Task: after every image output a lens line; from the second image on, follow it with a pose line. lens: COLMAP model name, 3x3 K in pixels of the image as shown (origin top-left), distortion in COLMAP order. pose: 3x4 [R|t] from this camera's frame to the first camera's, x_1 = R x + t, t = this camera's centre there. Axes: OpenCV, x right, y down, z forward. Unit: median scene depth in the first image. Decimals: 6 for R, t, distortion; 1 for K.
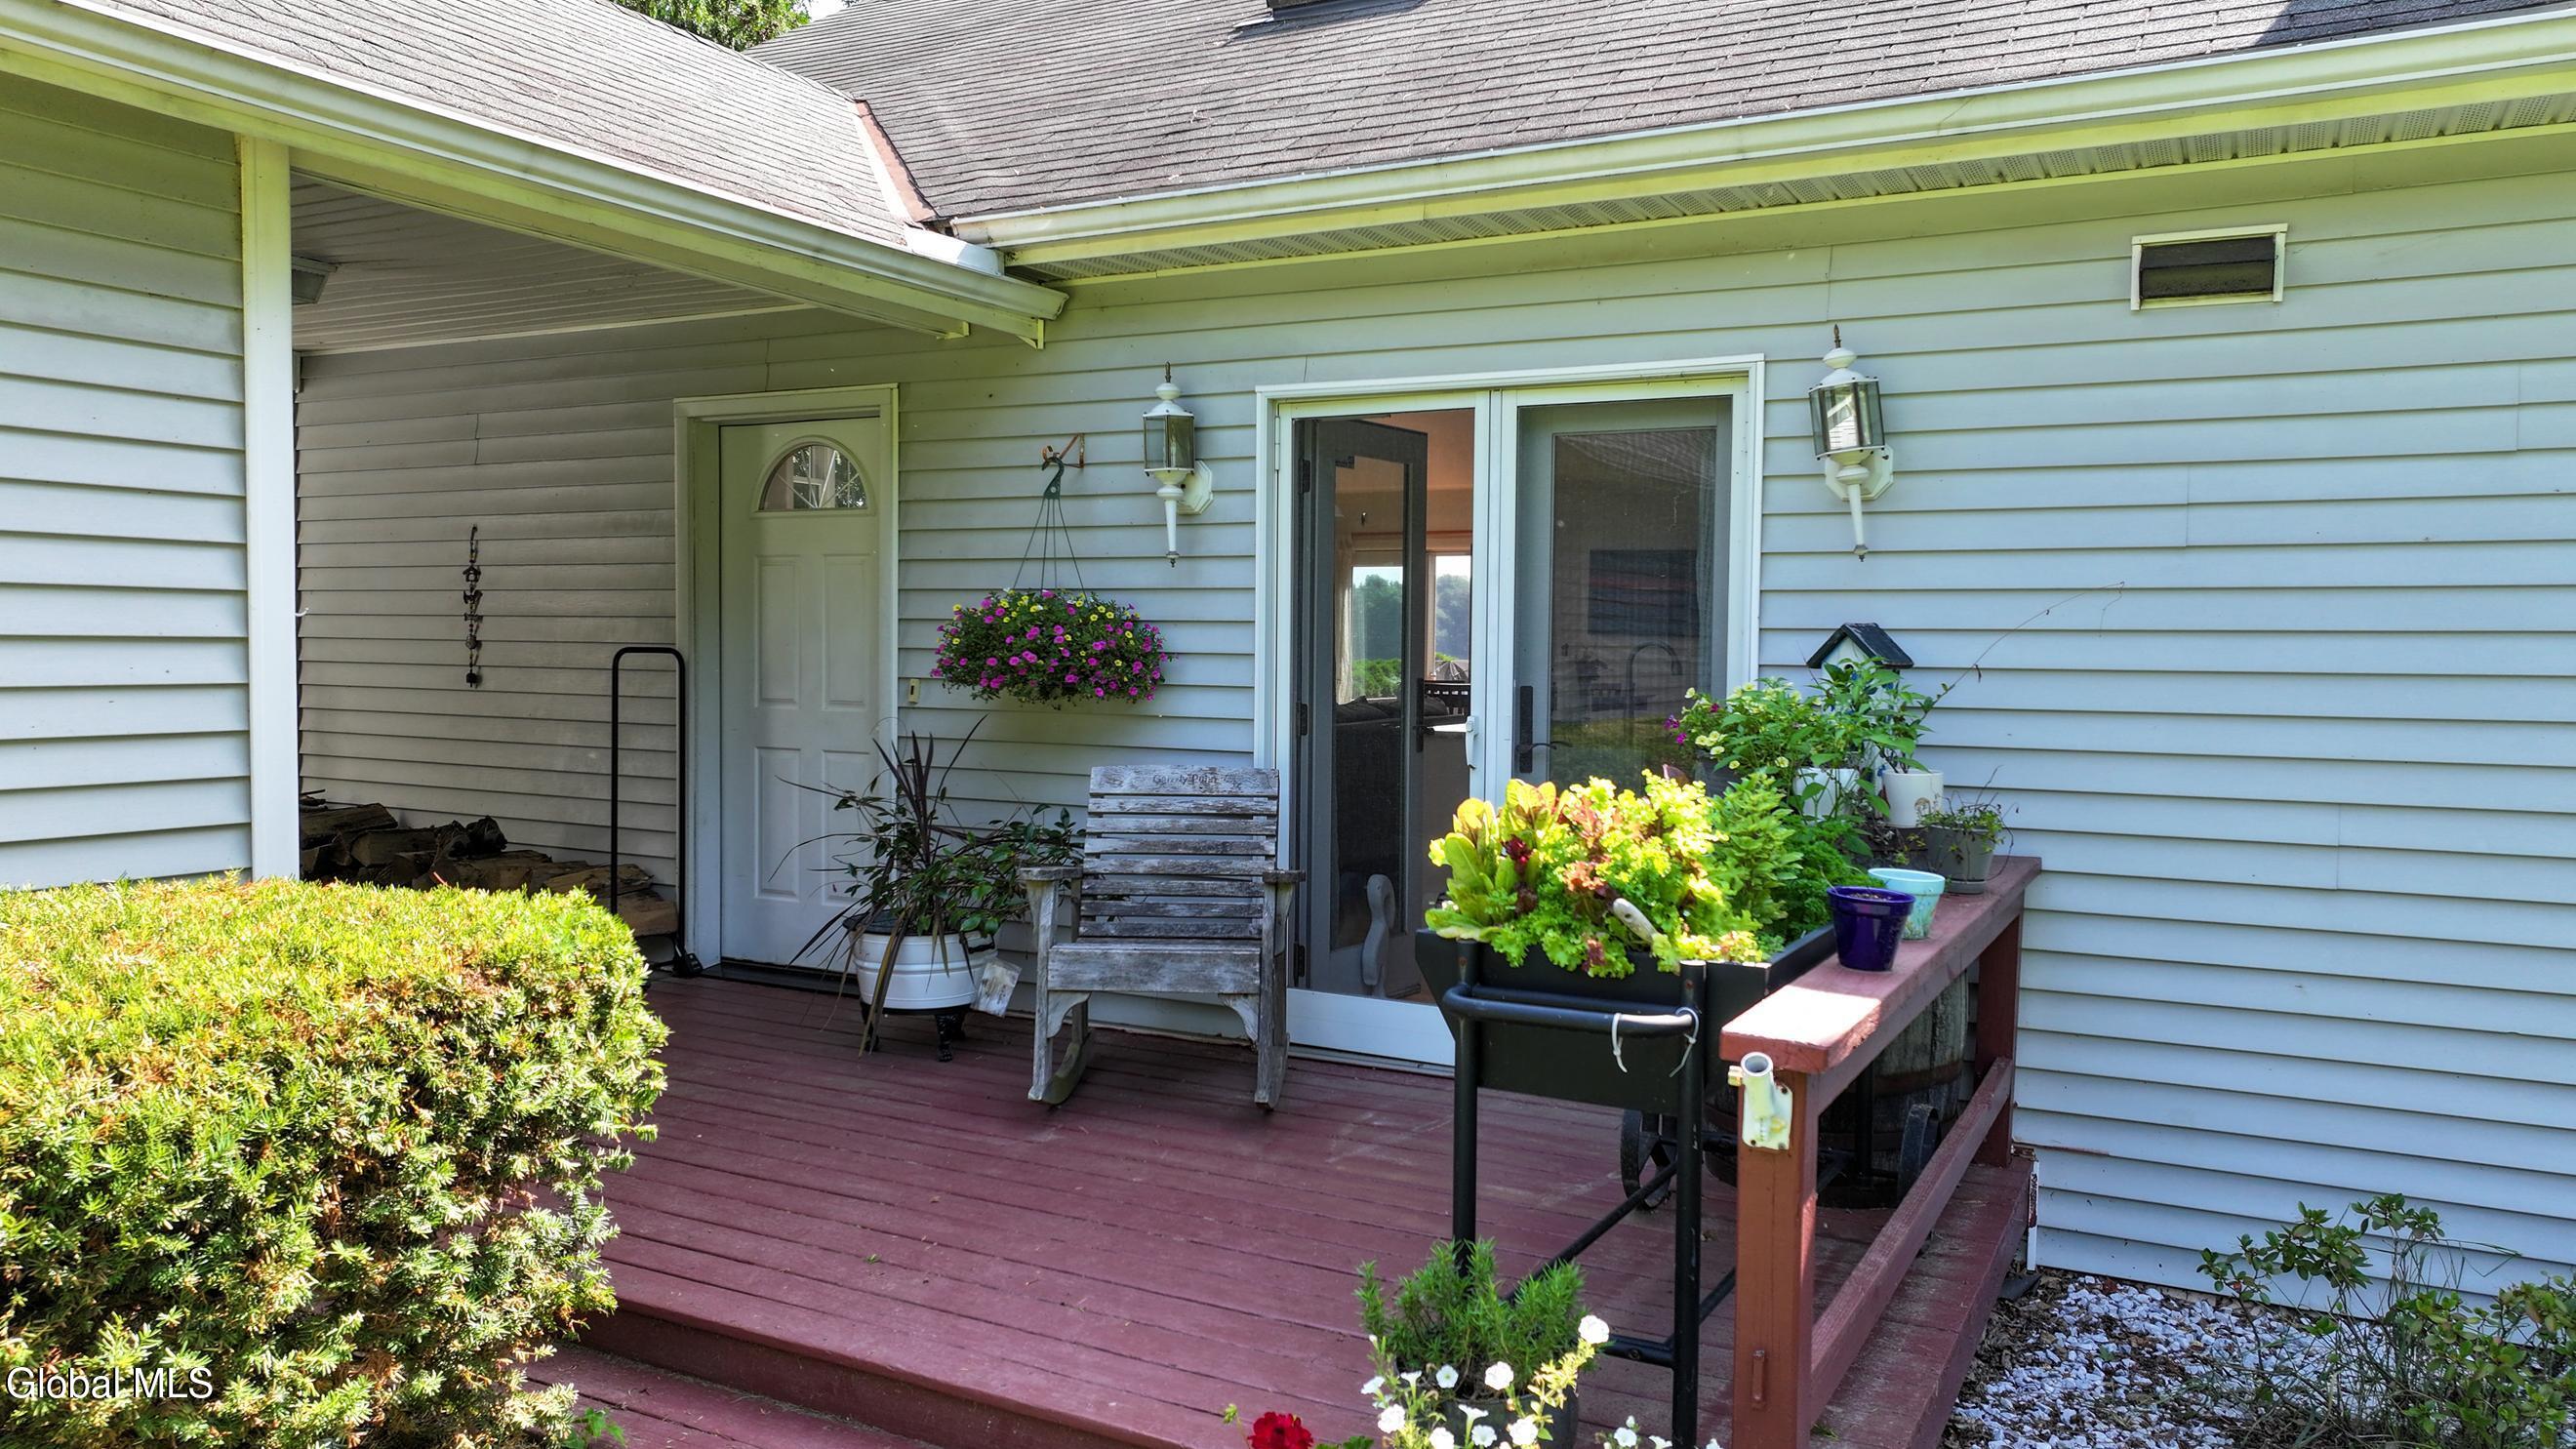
lens RADIAL K [[1796.5, 0, 1288.0], [0, 1796.5, 724.5], [0, 0, 1]] dist [0.002543, 0.005493]
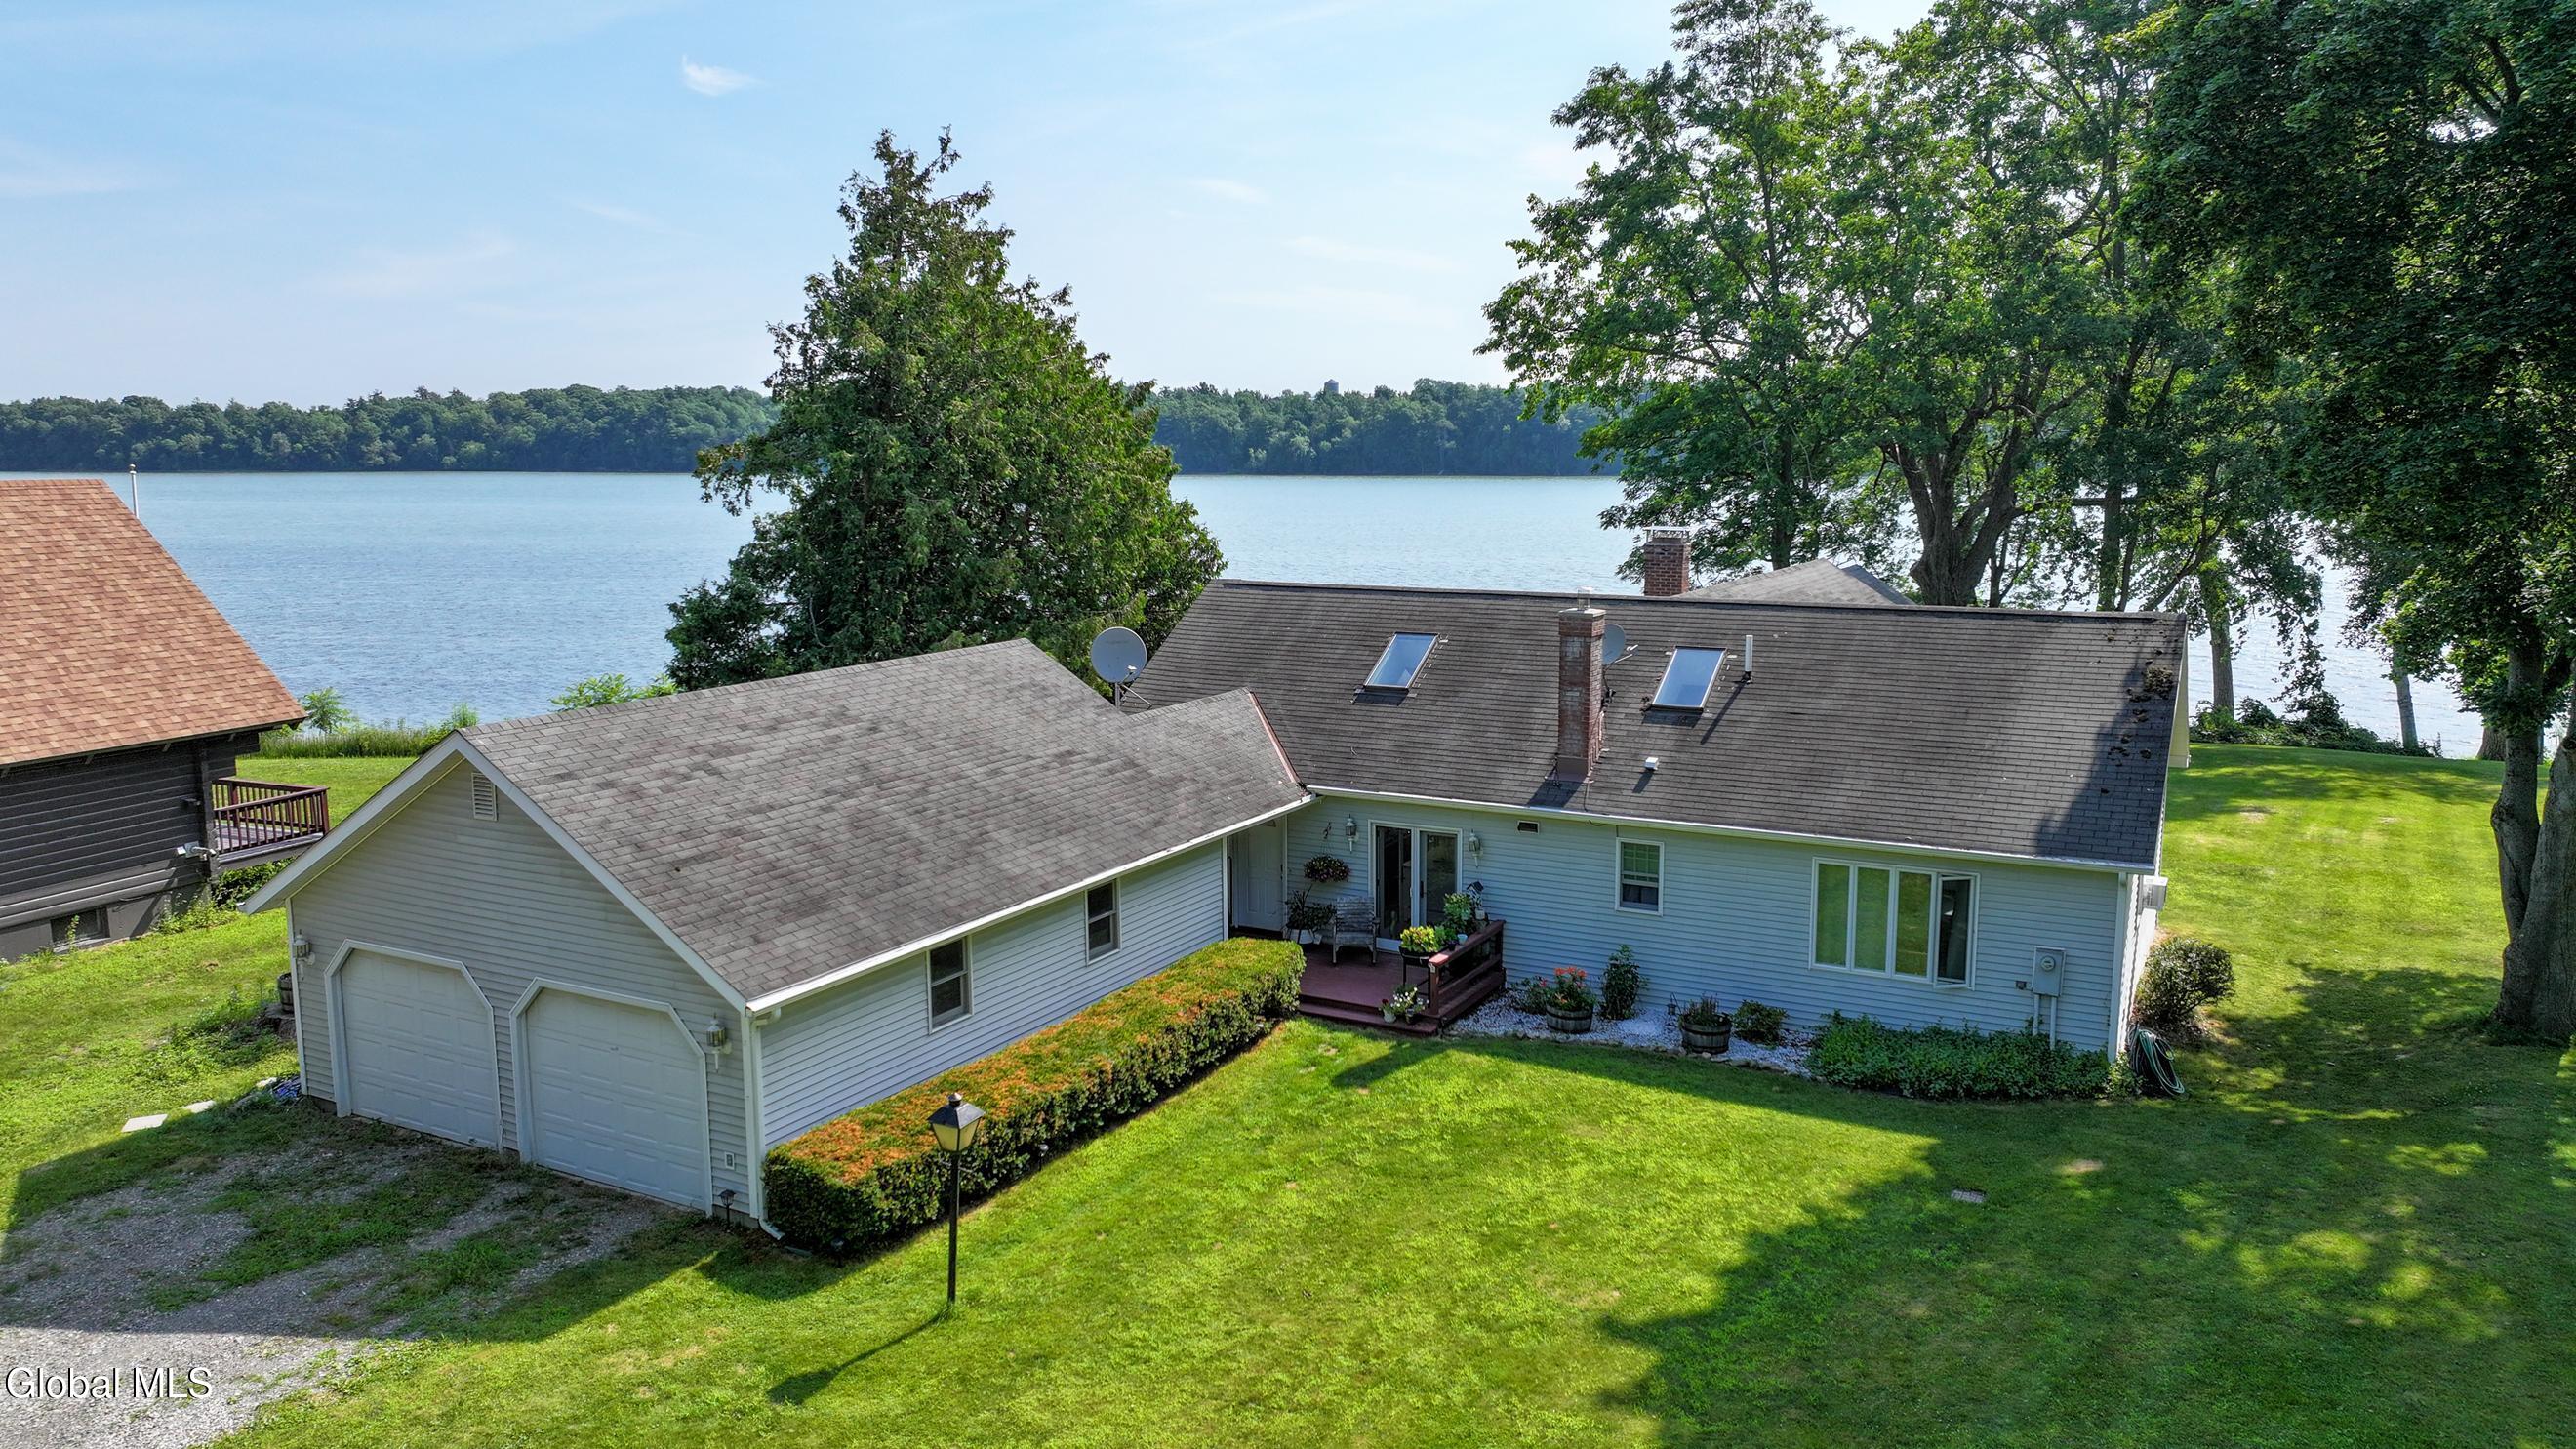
lens RADIAL K [[1801.9, 0, 1288.0], [0, 1801.9, 724.5], [0, 0, 1]] dist [-0.028133, 0.039257]
pose [[0.999798, -0.019817, 0.003408, -0.278004], [0.019322, 0.993759, 0.109865, -1.112377], [-0.005564, -0.109777, 0.993941, -4.369413]]
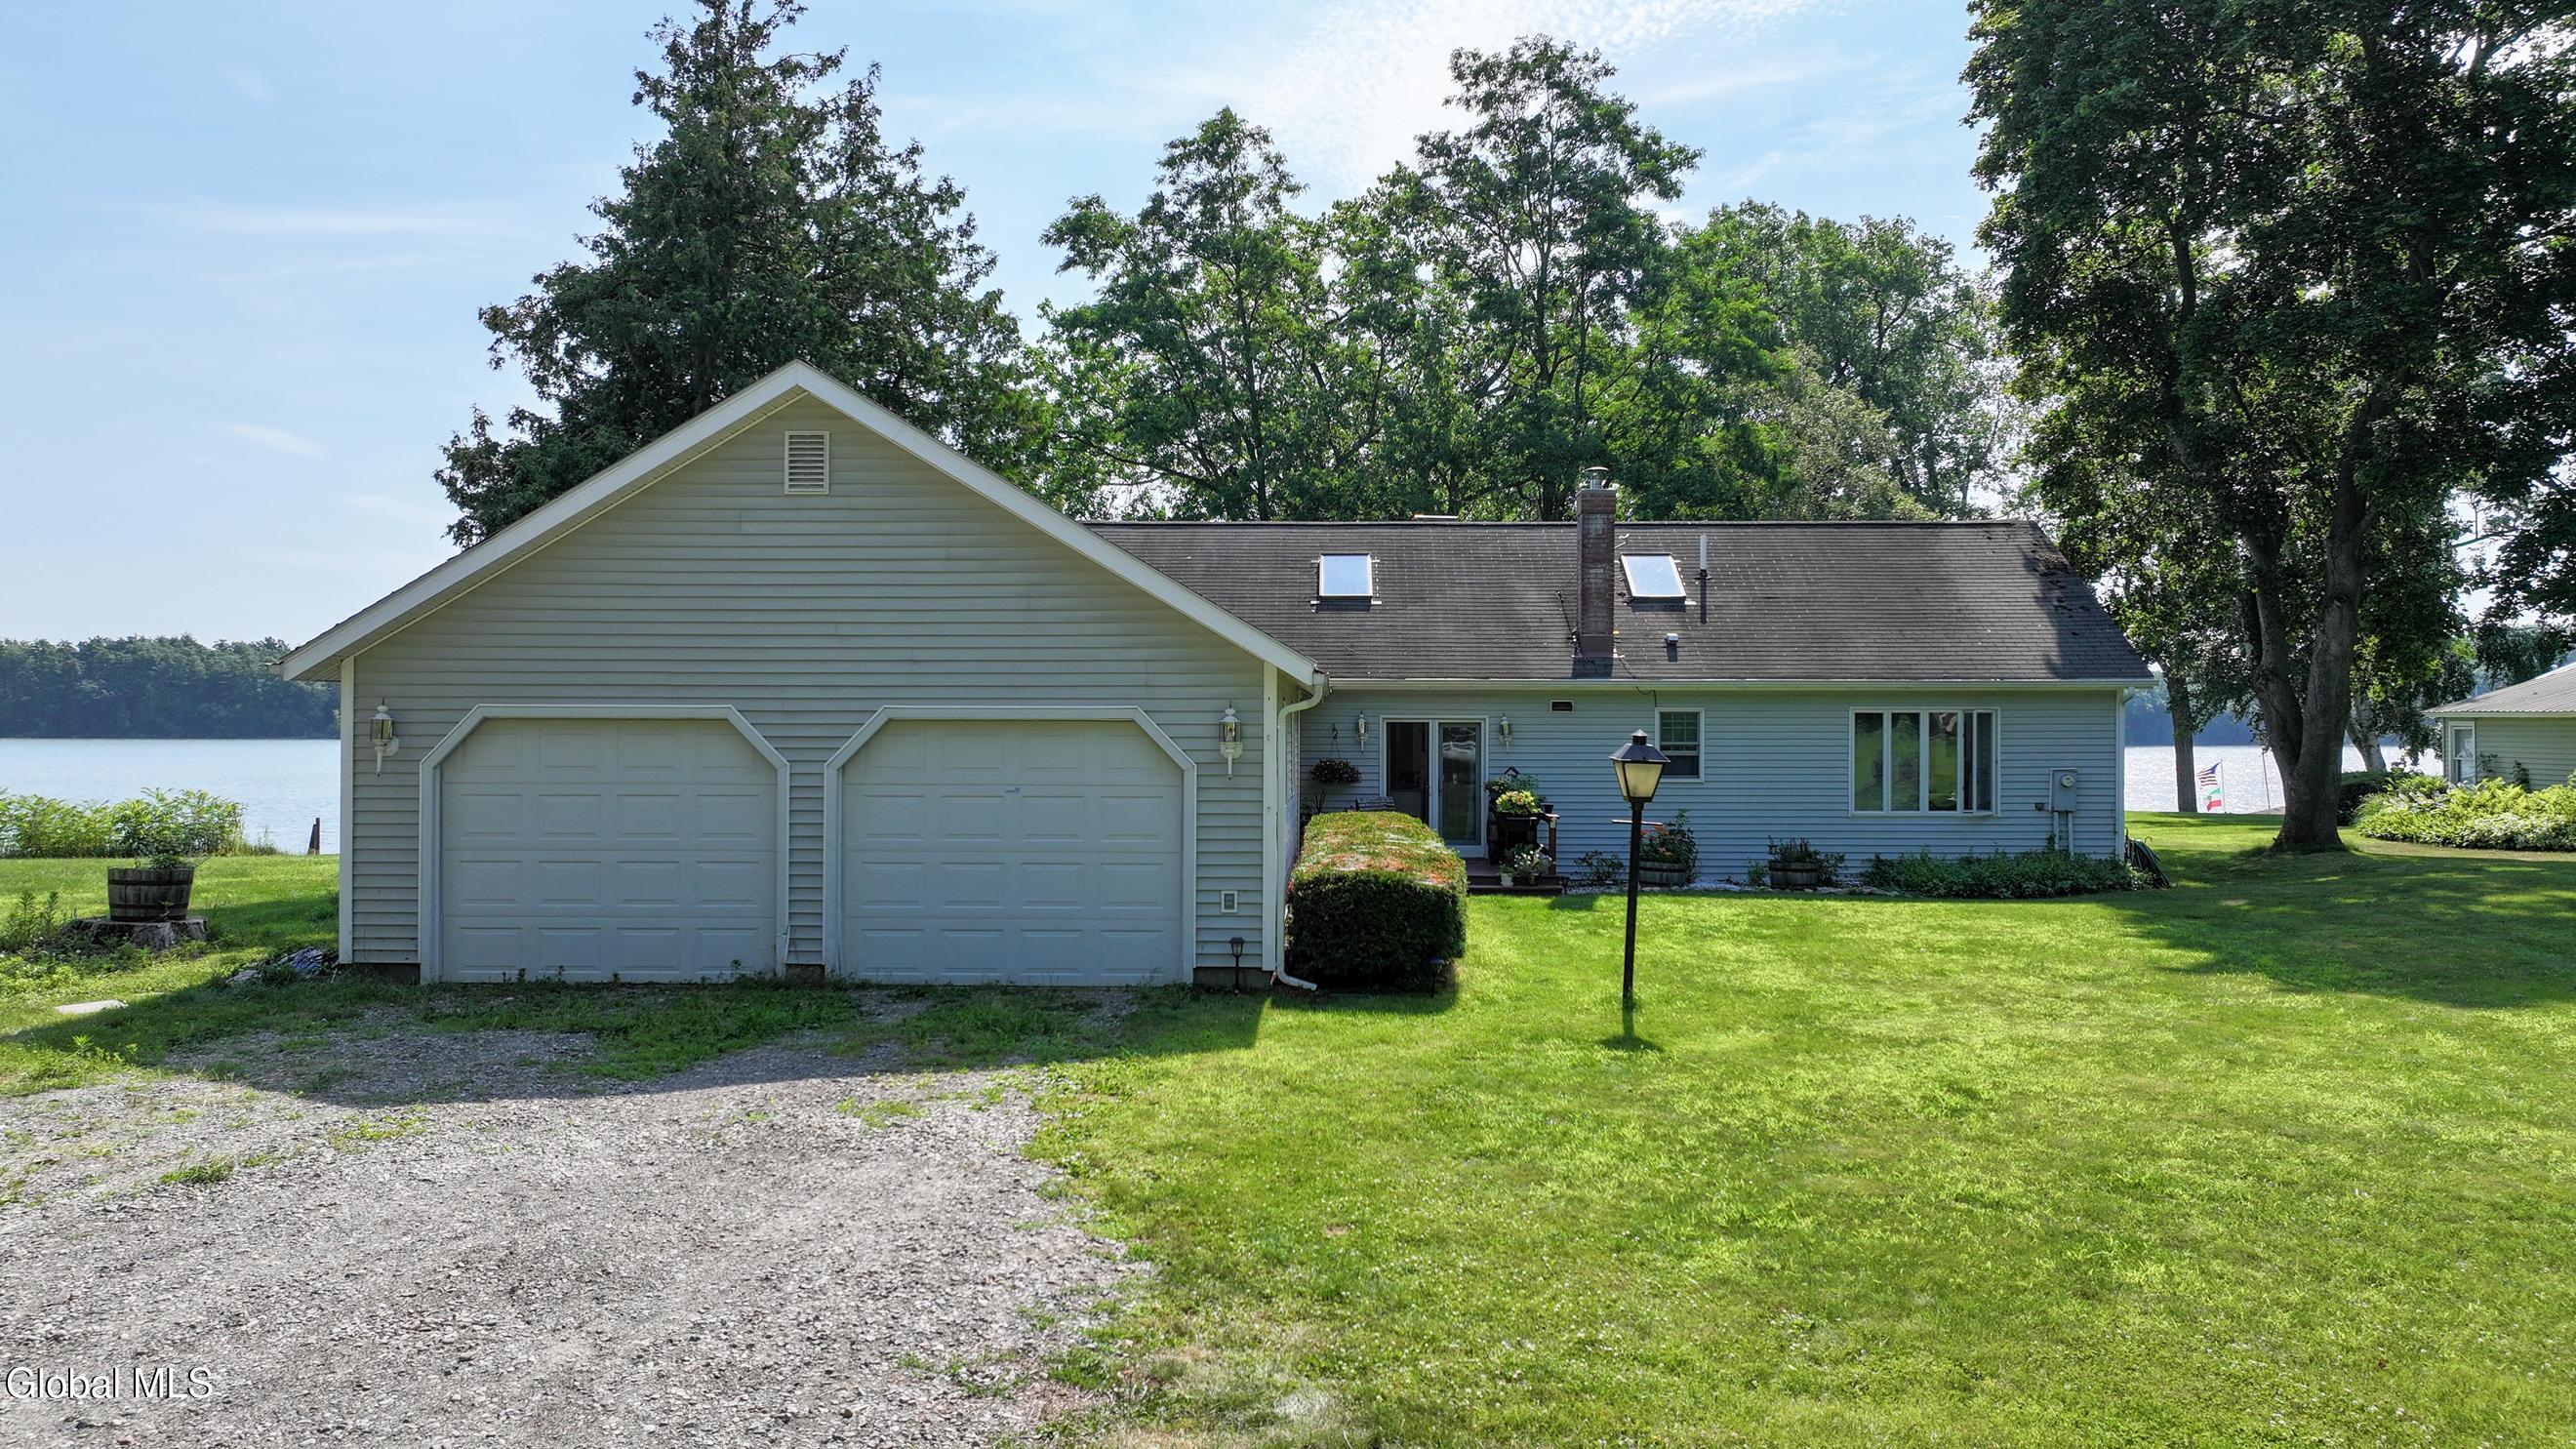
lens RADIAL K [[1796.5, 0, 1288.0], [0, 1796.5, 724.5], [0, 0, 1]] dist [0.002543, 0.005493]
pose [[0.882428, -0.011370, 0.470310, -2.714906], [0.030273, 0.999008, -0.032649, -0.016525], [-0.469473, 0.043048, 0.881897, -3.365092]]
